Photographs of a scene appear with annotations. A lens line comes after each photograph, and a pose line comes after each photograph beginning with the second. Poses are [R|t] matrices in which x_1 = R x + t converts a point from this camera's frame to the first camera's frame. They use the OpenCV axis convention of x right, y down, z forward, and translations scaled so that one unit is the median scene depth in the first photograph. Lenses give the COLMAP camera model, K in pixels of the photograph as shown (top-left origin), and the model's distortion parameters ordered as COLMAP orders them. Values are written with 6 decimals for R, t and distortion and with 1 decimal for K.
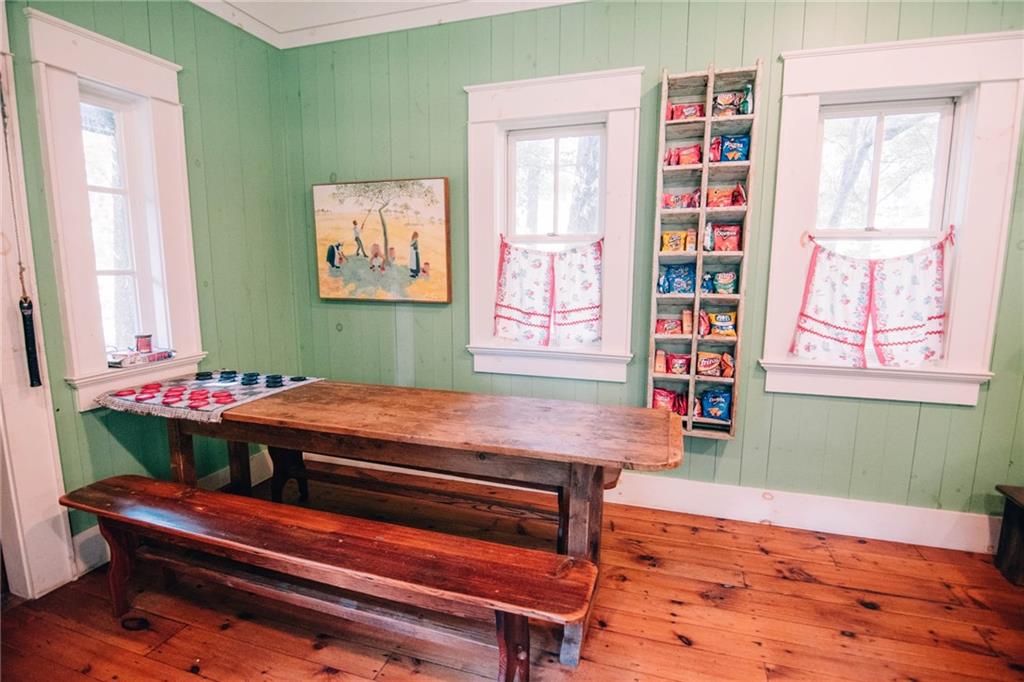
lens RADIAL K [[513.4, 0, 512.0], [0, 513.4, 342.8], [0, 0, 1]] dist [-0.012328, -0.001815]
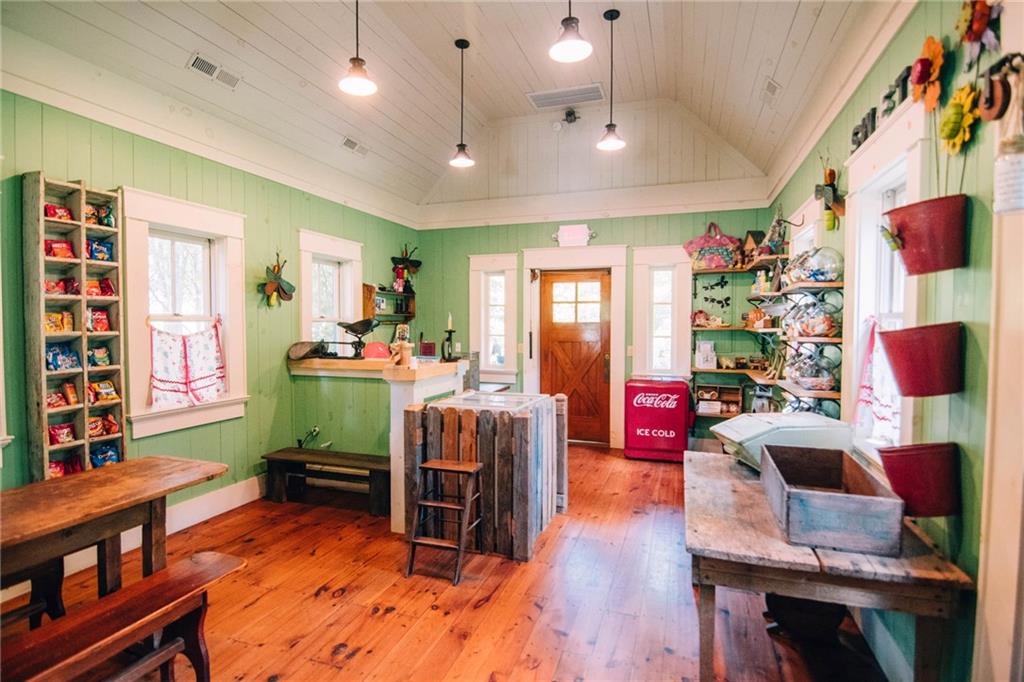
lens RADIAL K [[513.4, 0, 512.5], [0, 513.4, 339.0], [0, 0, 1]] dist [-0.012328, -0.001815]
pose [[0.019067, -0.033229, 0.999266, -0.786432], [0.146372, 0.988772, 0.030087, -0.054474], [-0.989046, 0.145691, 0.023716, 0.002794]]
